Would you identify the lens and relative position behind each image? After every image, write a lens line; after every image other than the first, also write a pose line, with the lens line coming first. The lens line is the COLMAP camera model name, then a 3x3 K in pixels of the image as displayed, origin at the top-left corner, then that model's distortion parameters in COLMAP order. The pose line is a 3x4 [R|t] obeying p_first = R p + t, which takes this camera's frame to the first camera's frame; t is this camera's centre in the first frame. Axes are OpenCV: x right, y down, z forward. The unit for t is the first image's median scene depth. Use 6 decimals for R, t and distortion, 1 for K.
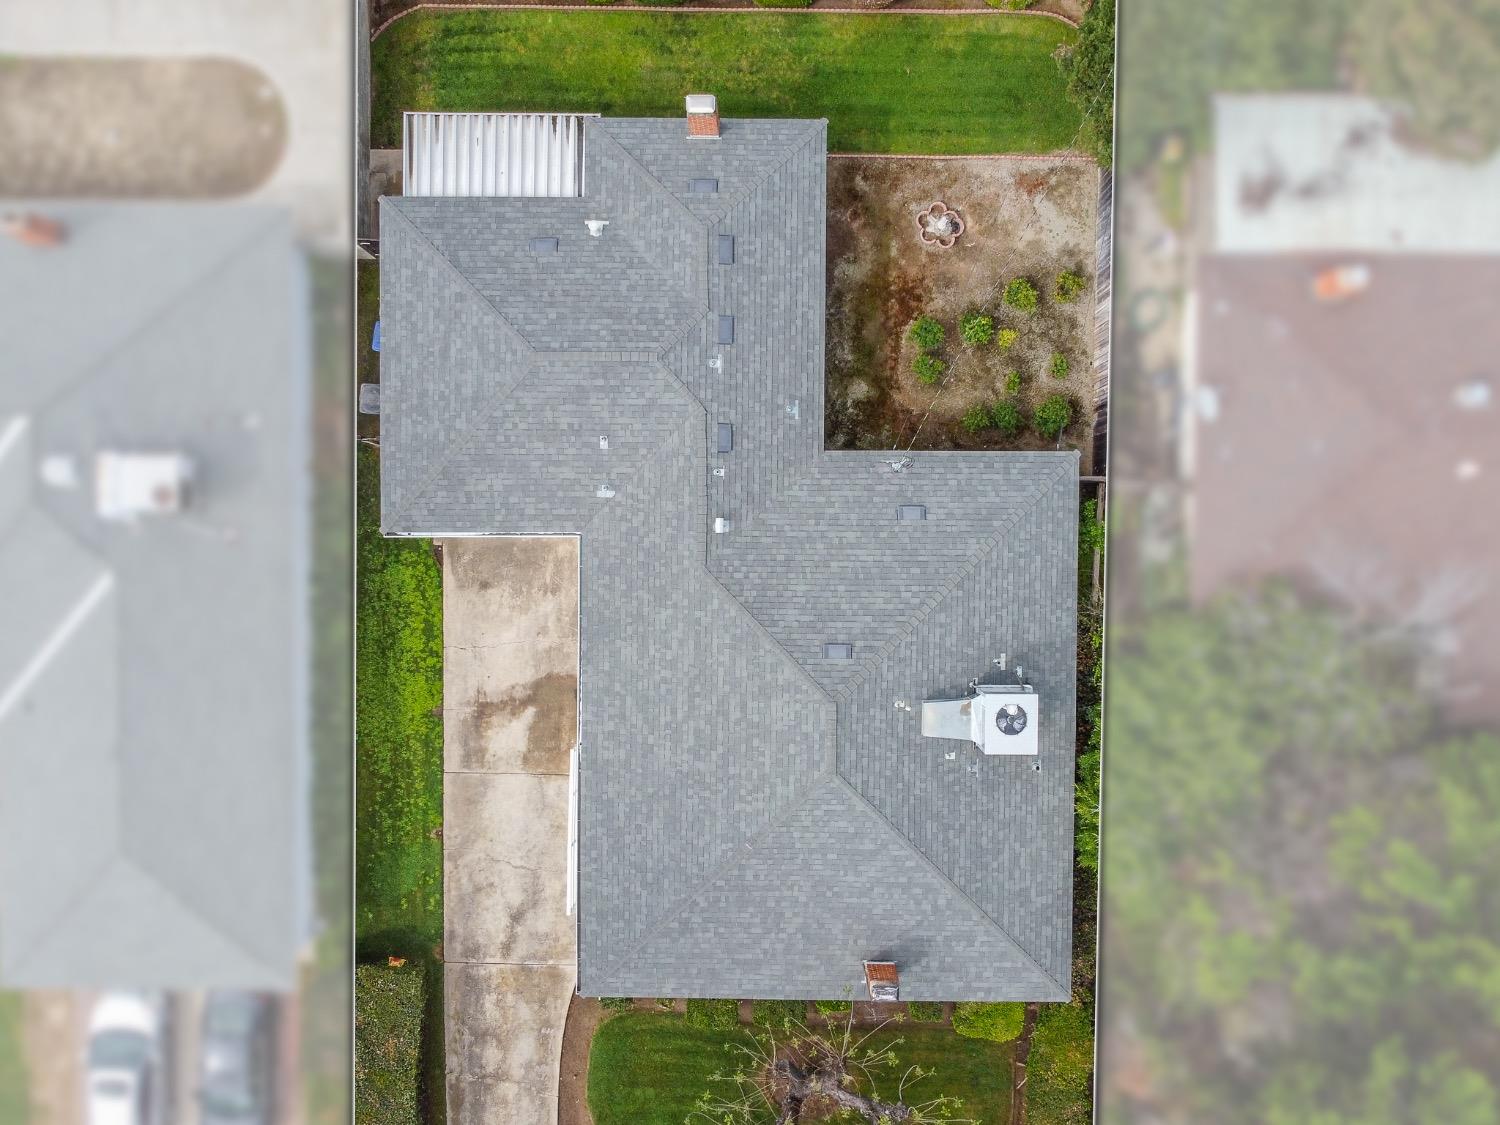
lens RADIAL K [[1326.3, 0, 761.4], [0, 1326.3, 599.4], [0, 0, 1]] dist [0.009301, -0.031420]
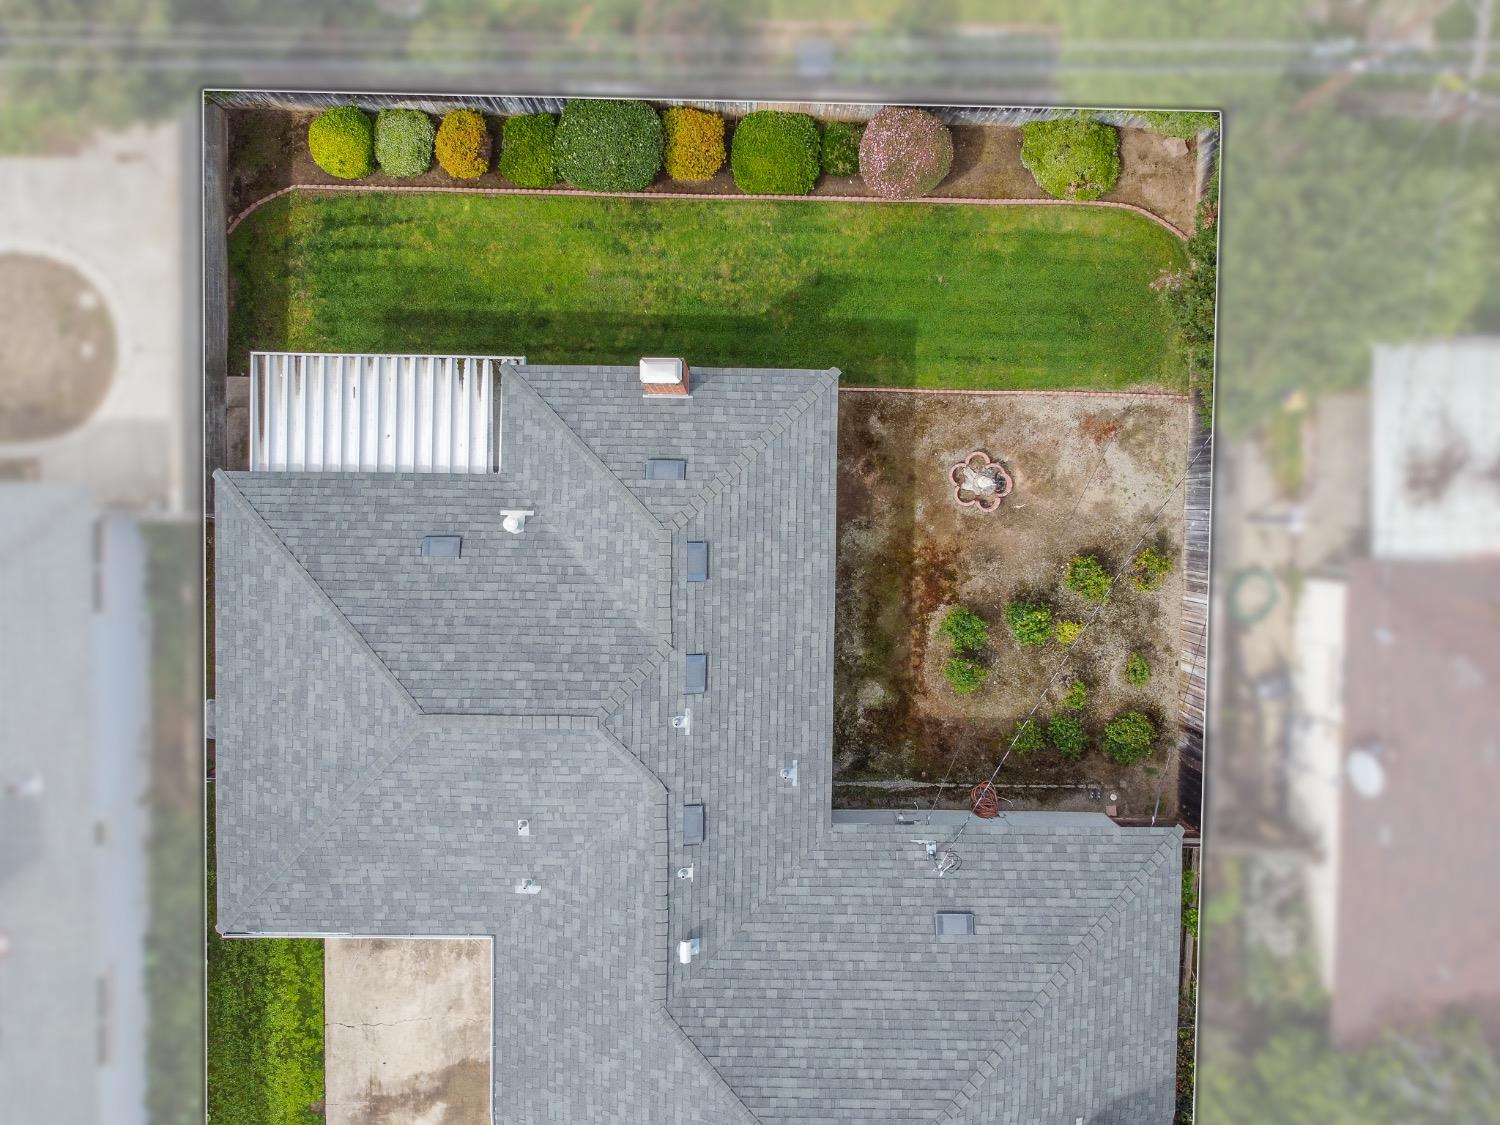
lens RADIAL K [[1114.5, 0, 748.4], [0, 1114.5, 553.0], [0, 0, 1]] dist [0.001524, -0.007482]
pose [[0.999908, 0.005619, 0.012347, -0.006179], [-0.005623, 0.999984, 0.000238, -0.249771], [-0.012345, -0.000307, 0.999924, 0.377438]]
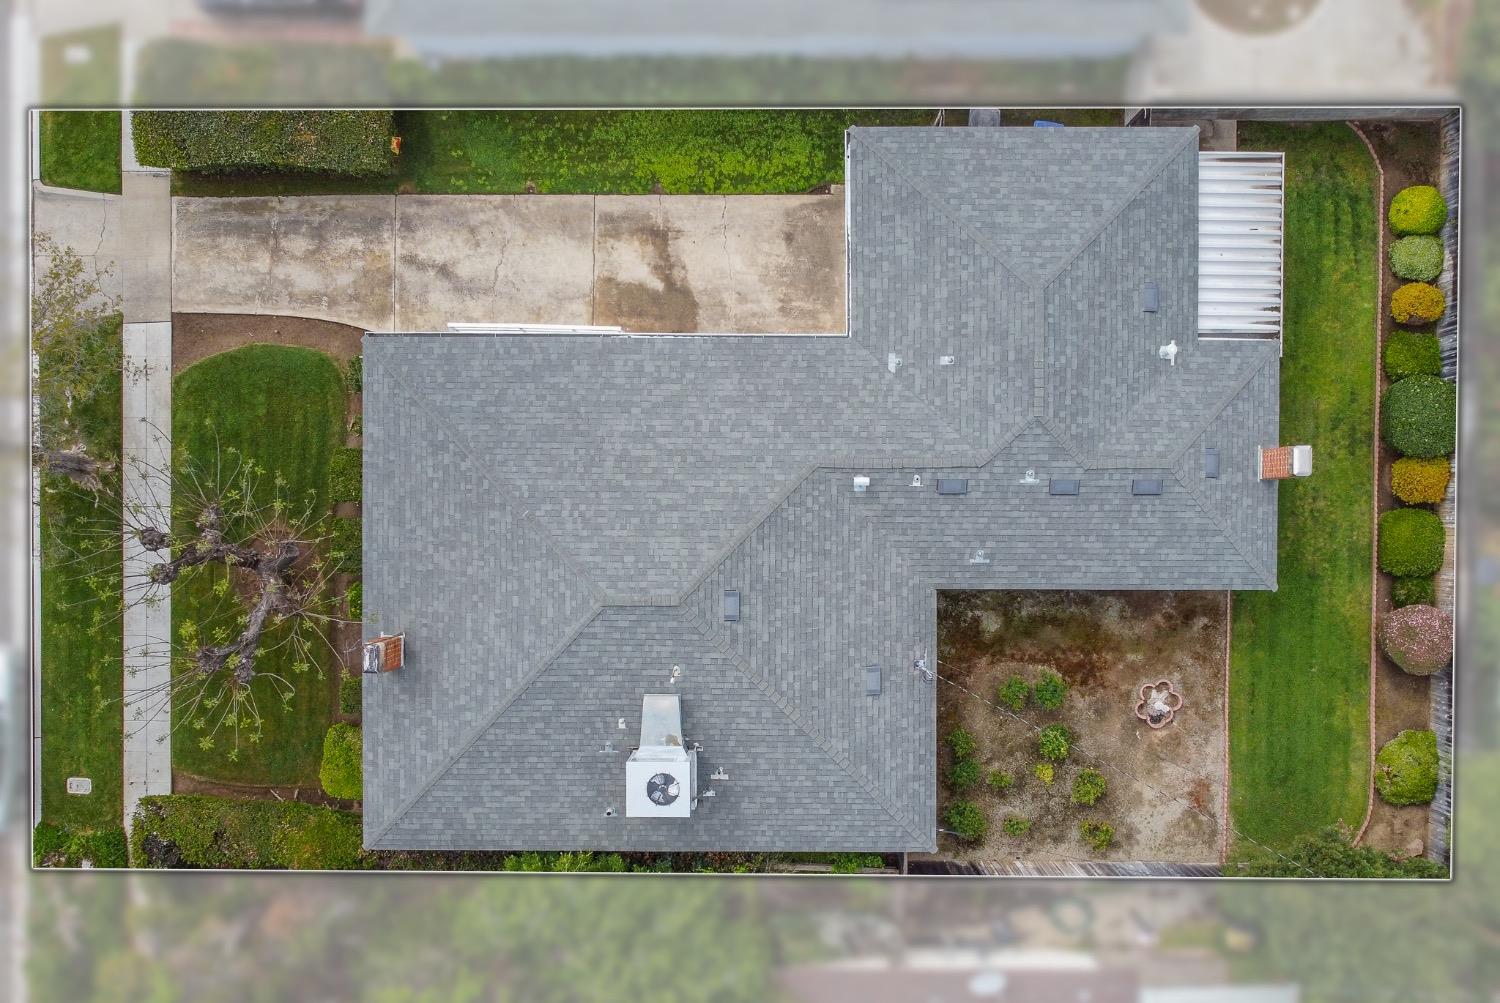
lens RADIAL K [[1207.7, 0, 752.7], [0, 1207.7, 538.2], [0, 0, 1]] dist [0.012331, -0.030870]
pose [[0.004917, 0.999727, 0.022826, -0.010194], [-0.999562, 0.005580, -0.029072, 0.045148], [-0.029191, -0.022673, 0.999317, 0.120821]]
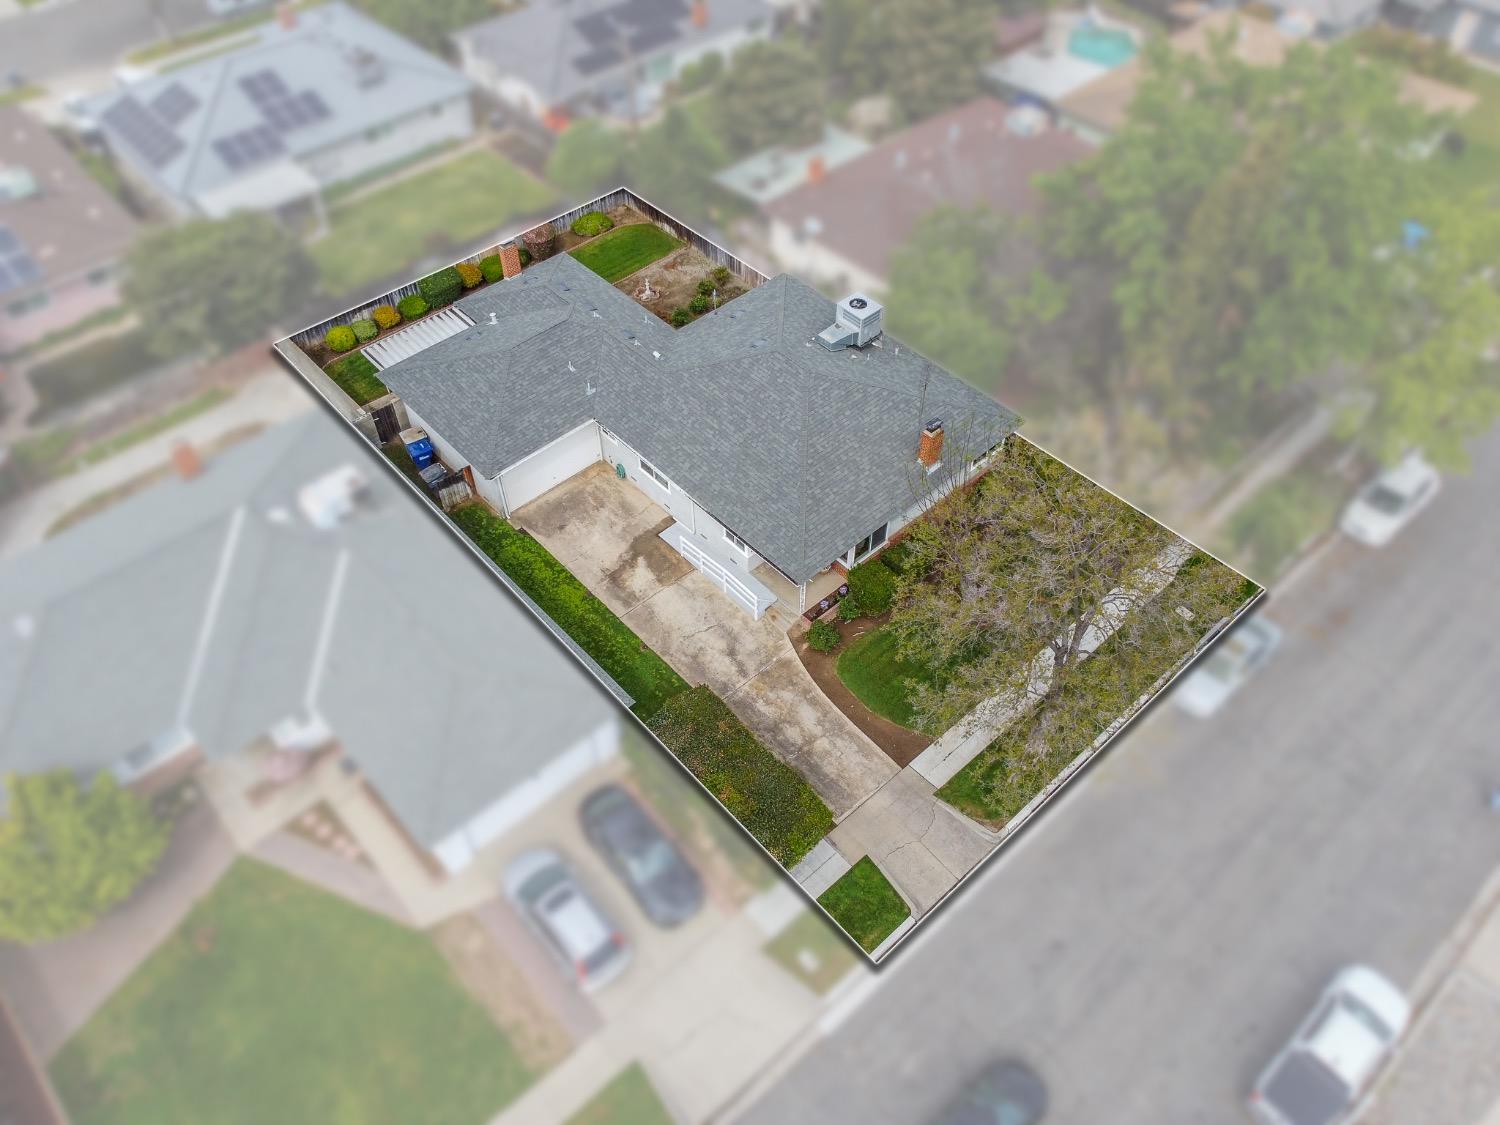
lens RADIAL K [[1114.5, 0, 751.1], [0, 1114.5, 563.7], [0, 0, 1]] dist [0.001524, -0.007482]
pose [[0.732609, -0.506144, 0.455085, -0.665908], [0.680333, 0.524130, -0.512285, 0.818448], [0.020767, 0.684913, 0.728329, 0.150476]]
